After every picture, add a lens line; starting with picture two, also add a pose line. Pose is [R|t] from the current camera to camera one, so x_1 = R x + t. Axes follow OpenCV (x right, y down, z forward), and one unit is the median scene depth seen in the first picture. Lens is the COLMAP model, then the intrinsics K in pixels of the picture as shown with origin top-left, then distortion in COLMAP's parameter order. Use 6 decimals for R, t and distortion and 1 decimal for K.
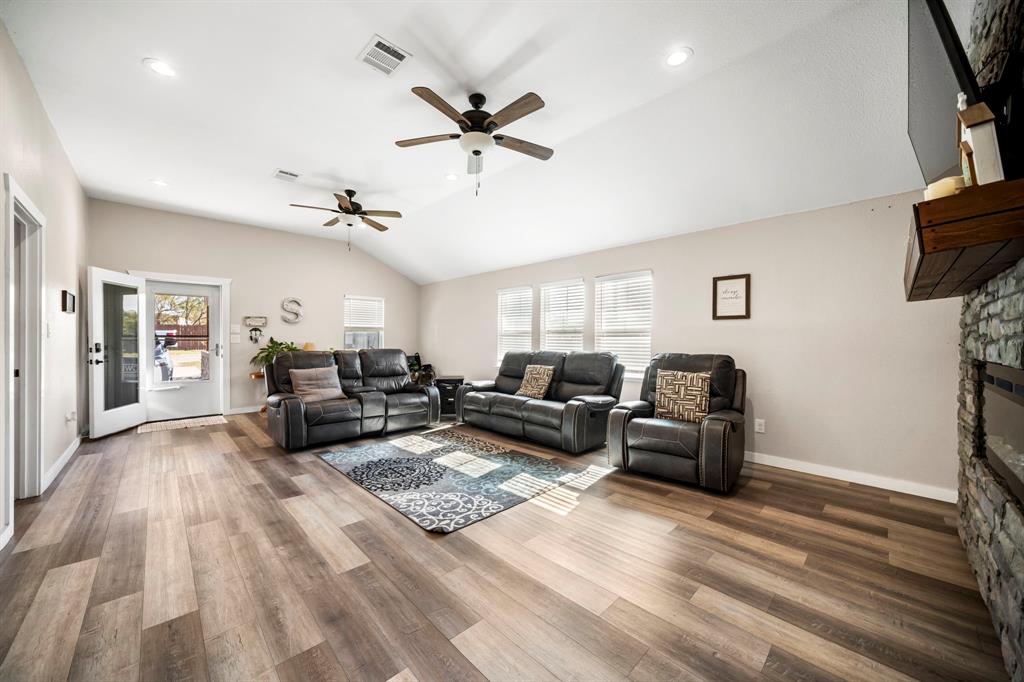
lens RADIAL K [[361.9, 0, 512.0], [0, 361.9, 341.0], [0, 0, 1]] dist [-0.028165, 0.005031]
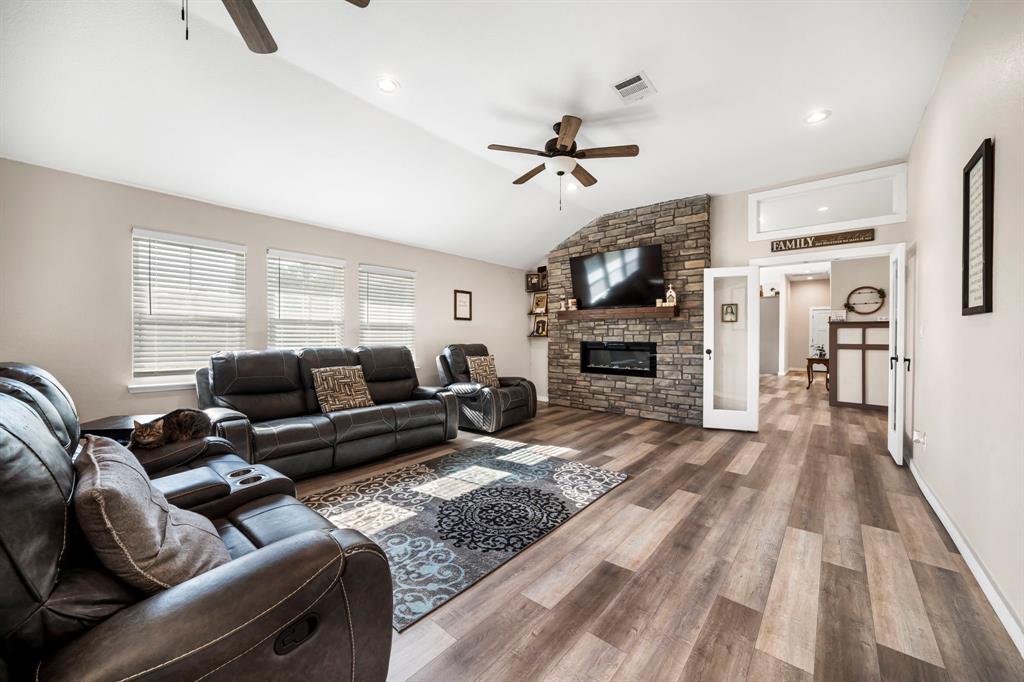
lens RADIAL K [[361.9, 0, 512.0], [0, 361.9, 341.0], [0, 0, 1]] dist [-0.028165, 0.005031]
pose [[-0.047182, -0.020307, 0.998680, -1.136689], [-0.005926, 0.999781, 0.020049, -0.006996], [-0.998869, -0.004972, -0.047292, 1.098990]]
